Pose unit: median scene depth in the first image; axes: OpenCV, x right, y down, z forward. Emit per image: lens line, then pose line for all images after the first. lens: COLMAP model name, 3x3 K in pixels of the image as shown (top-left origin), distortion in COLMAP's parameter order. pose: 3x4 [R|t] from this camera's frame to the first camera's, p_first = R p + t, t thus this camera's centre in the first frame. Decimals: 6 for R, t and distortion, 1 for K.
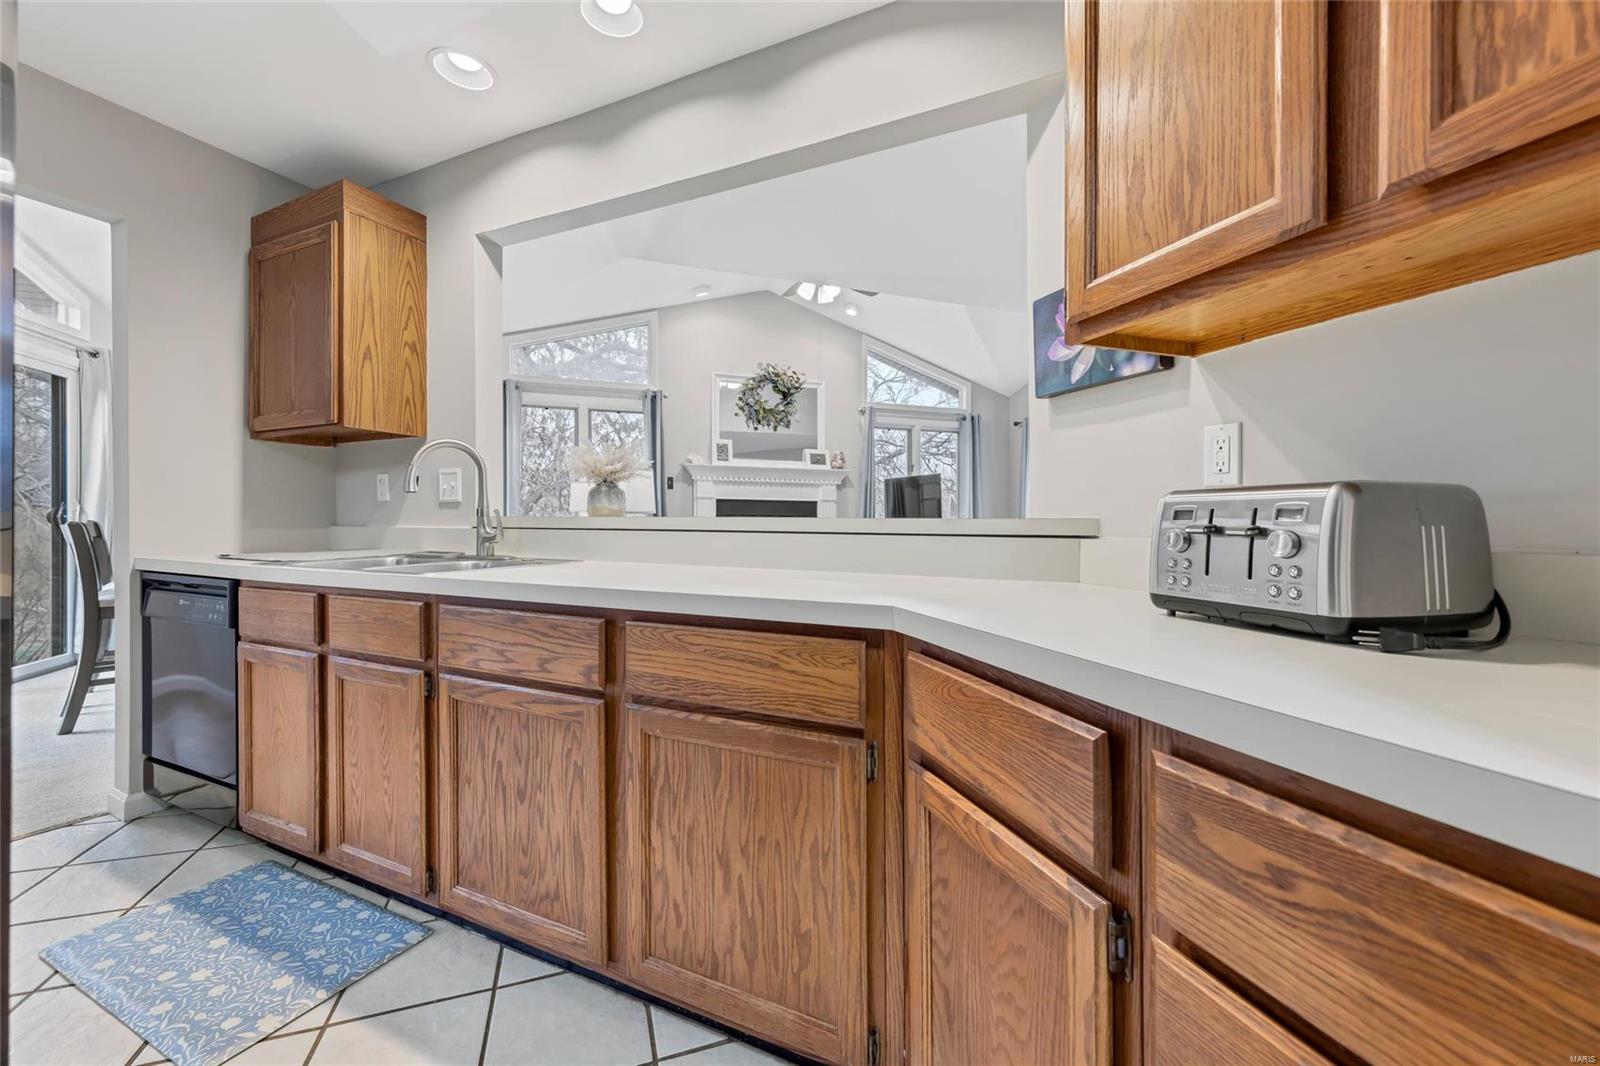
lens RADIAL K [[637.3, 0, 798.6], [0, 637.3, 523.7], [0, 0, 1]] dist [0.000151, -0.000060]
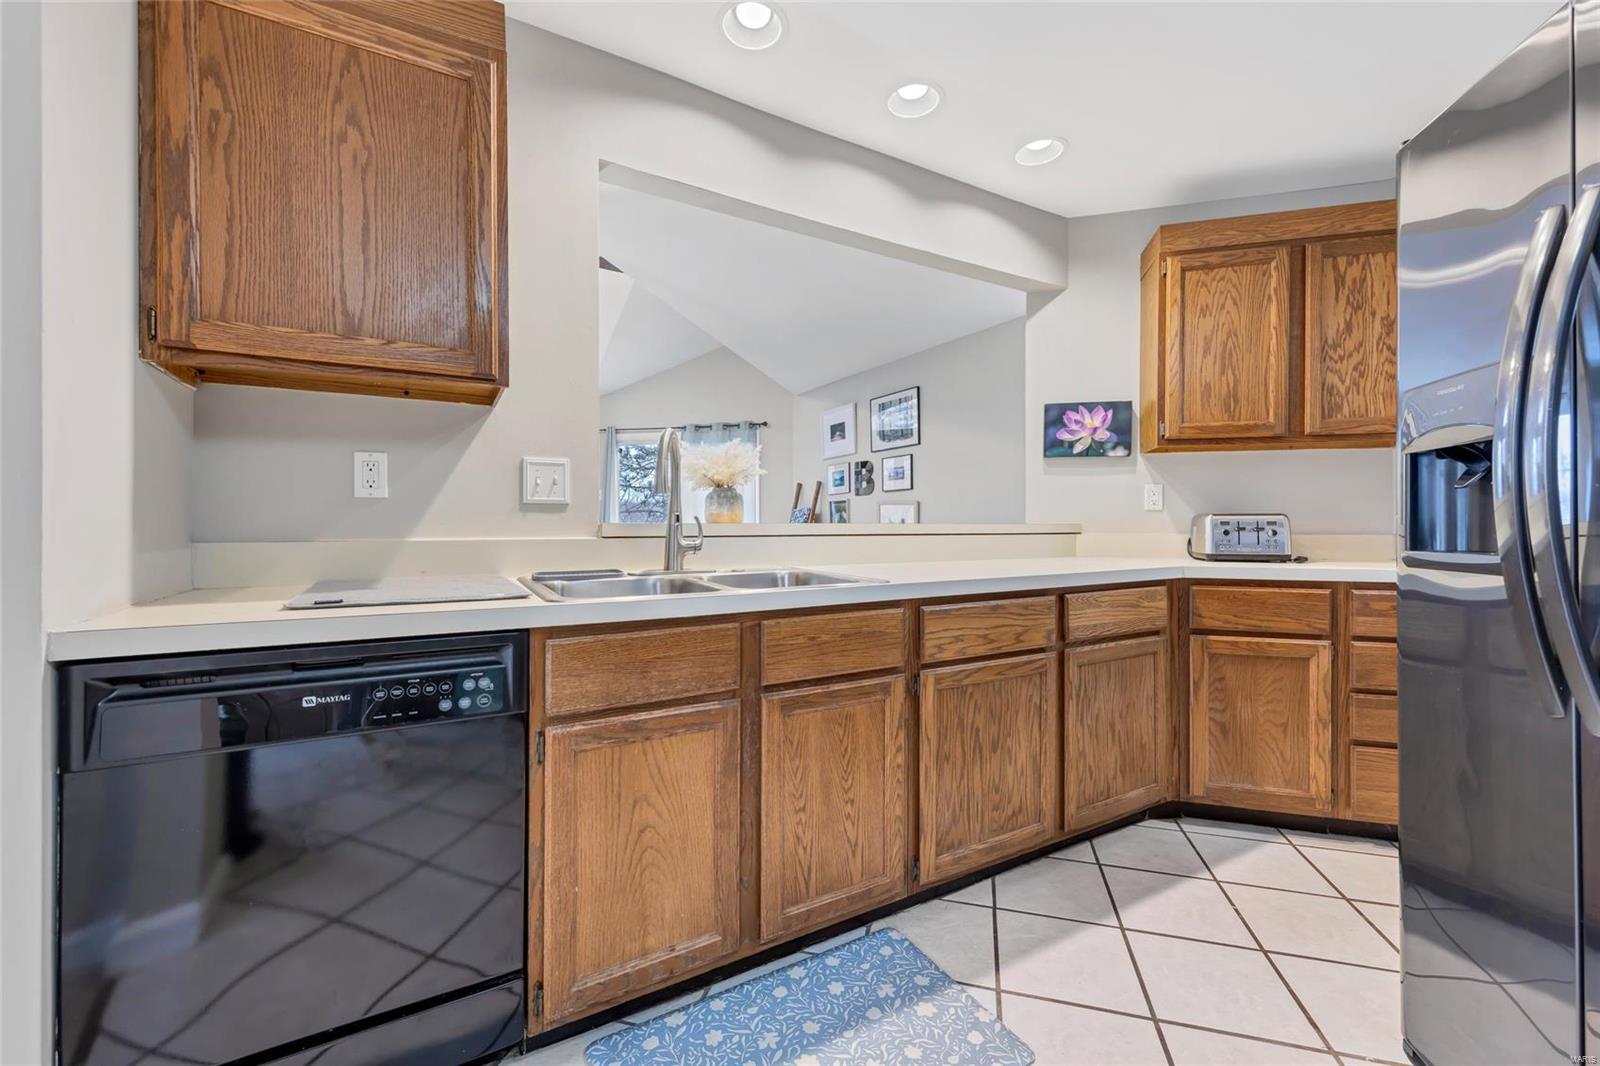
lens RADIAL K [[637.3, 0, 798.6], [0, 637.3, 529.6], [0, 0, 1]] dist [0.000151, -0.000060]
pose [[0.573686, -0.011445, 0.818995, -1.679153], [0.005905, 0.999934, 0.009837, -0.016177], [-0.819054, -0.000808, 0.573716, 0.597739]]
